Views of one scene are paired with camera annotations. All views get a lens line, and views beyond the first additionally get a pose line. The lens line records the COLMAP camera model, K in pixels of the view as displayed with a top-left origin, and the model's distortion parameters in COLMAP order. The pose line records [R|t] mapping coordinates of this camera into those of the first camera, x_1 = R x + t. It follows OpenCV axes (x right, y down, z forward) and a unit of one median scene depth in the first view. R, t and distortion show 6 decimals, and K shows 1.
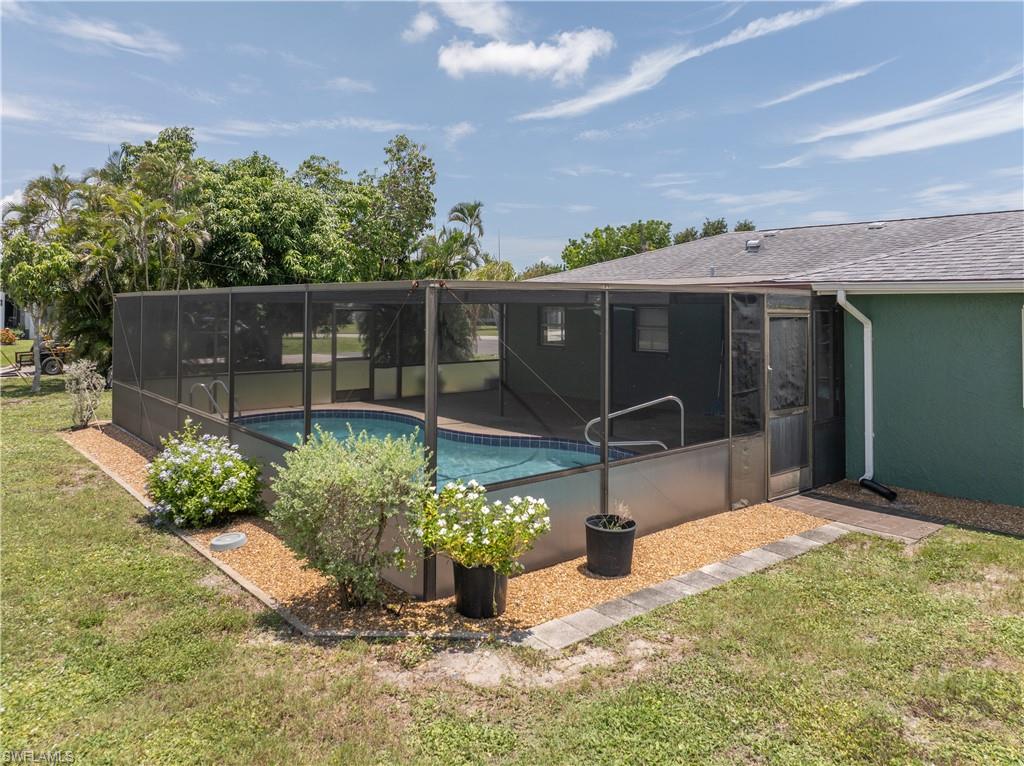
lens RADIAL K [[741.1, 0, 509.4], [0, 741.1, 268.0], [0, 0, 1]] dist [-0.030281, 0.001939]
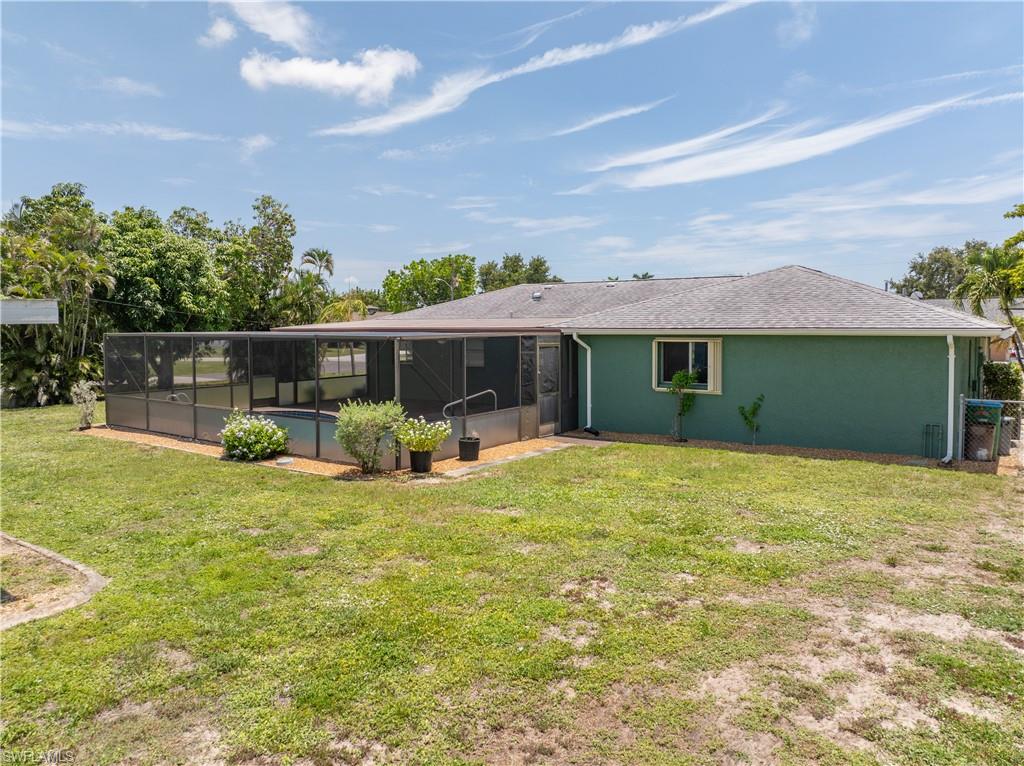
lens RADIAL K [[741.1, 0, 509.4], [0, 741.1, 268.0], [0, 0, 1]] dist [-0.030281, 0.001939]
pose [[0.964531, 0.011977, 0.263698, -0.084992], [-0.005336, 0.999651, -0.025884, -0.031015], [-0.263916, 0.023559, 0.964258, -0.302267]]
